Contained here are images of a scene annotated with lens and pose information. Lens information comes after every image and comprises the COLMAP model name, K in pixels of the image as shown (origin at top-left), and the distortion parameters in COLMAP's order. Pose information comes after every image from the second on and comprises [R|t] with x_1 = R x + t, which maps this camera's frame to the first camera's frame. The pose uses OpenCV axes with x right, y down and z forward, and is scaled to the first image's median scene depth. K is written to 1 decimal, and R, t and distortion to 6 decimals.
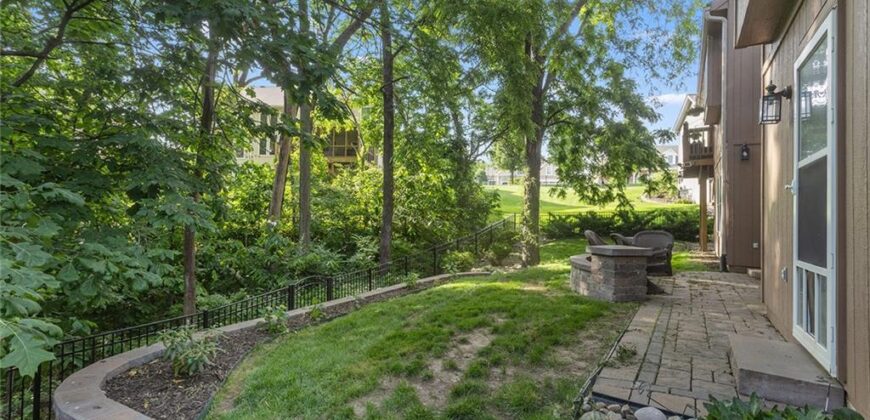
lens RADIAL K [[414.1, 0, 437.9], [0, 414.1, 210.6], [0, 0, 1]] dist [-0.001496, 0.003925]
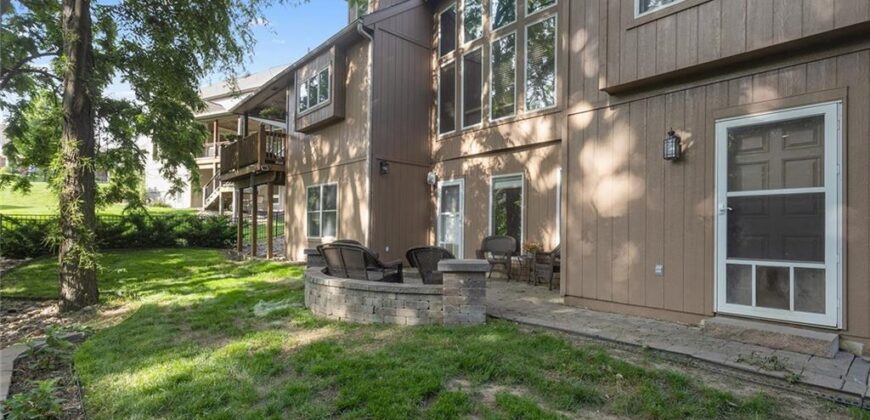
lens RADIAL K [[414.1, 0, 425.3], [0, 414.1, 229.1], [0, 0, 1]] dist [-0.001496, 0.003925]
pose [[0.304461, -0.014696, 0.952411, -0.131285], [-0.019073, 0.999586, 0.021521, 0.000686], [-0.952334, -0.024718, 0.304055, 0.245773]]
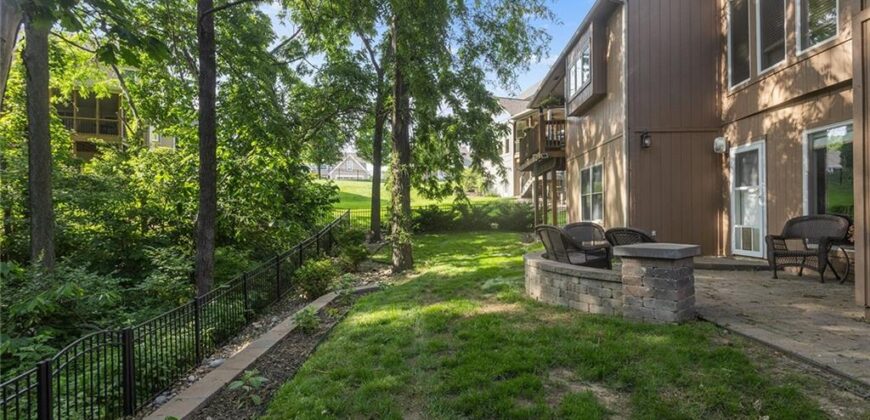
lens RADIAL K [[414.1, 0, 430.9], [0, 414.1, 212.8], [0, 0, 1]] dist [-0.001496, 0.003925]
pose [[0.883899, -0.024994, 0.467009, -0.079260], [0.019238, 0.999669, 0.017090, 0.002886], [-0.467282, -0.006121, 0.884087, 0.163153]]
